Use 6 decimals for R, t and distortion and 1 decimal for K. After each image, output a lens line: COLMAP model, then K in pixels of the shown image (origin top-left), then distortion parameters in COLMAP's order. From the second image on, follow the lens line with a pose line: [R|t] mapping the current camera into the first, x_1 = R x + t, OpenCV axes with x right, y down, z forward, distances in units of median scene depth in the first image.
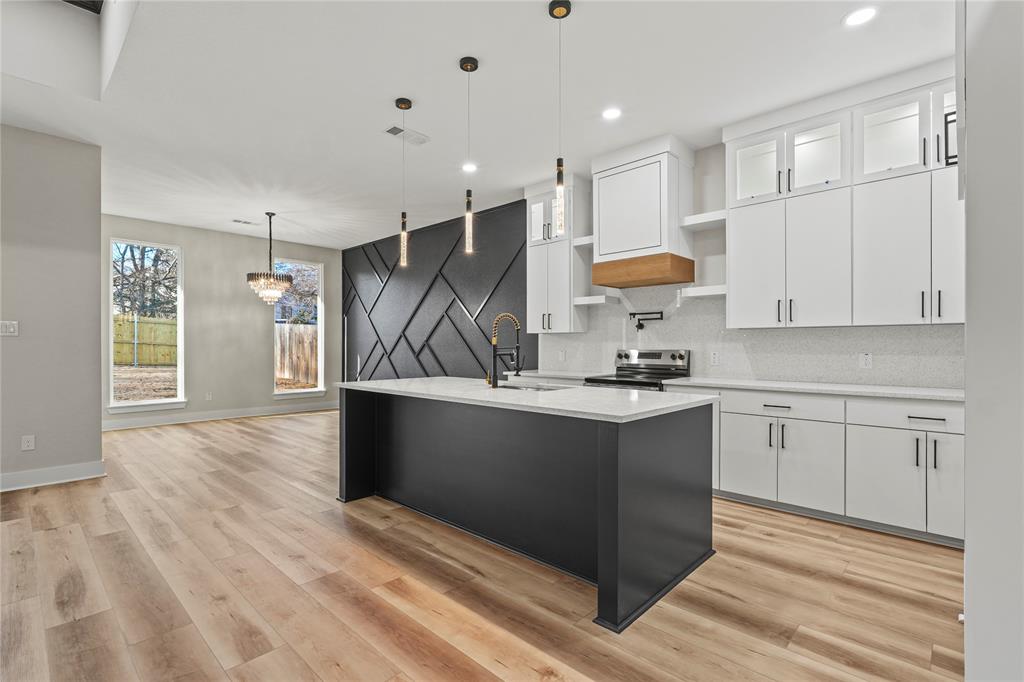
lens RADIAL K [[477.3, 0, 504.9], [0, 477.3, 344.7], [0, 0, 1]] dist [-0.000069, 0.000152]
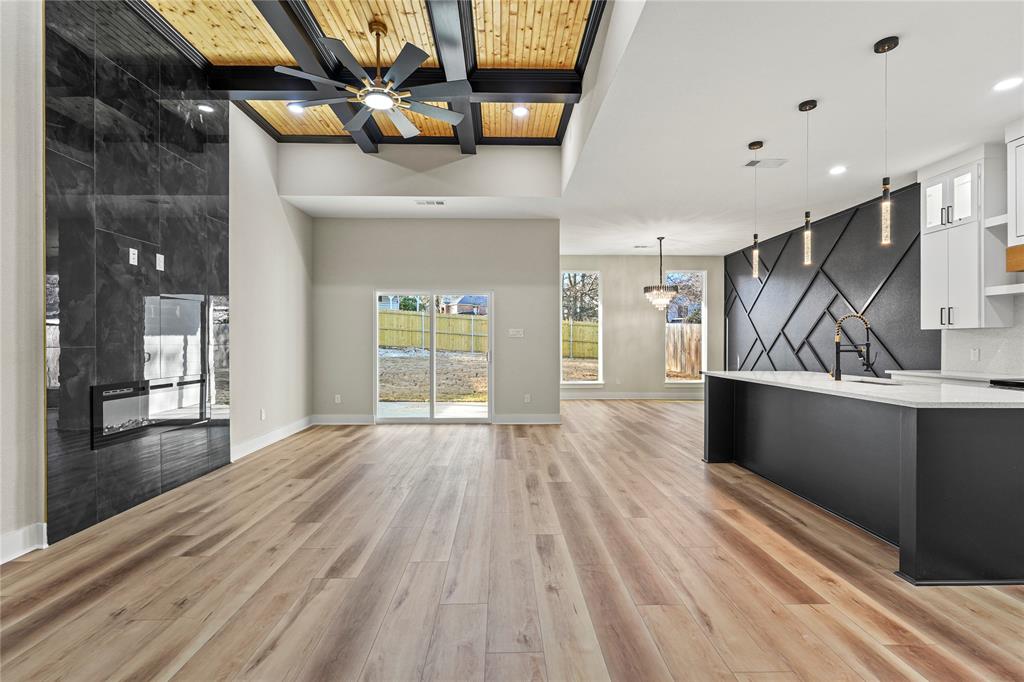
lens RADIAL K [[471.4, 0, 508.9], [0, 471.4, 342.8], [0, 0, 1]] dist [-0.001088, 0.000882]
pose [[0.706724, 0.000763, -0.707489, 0.145831], [0.000553, 0.999999, 0.001630, -0.000423], [0.707489, -0.001543, 0.706722, -0.224600]]
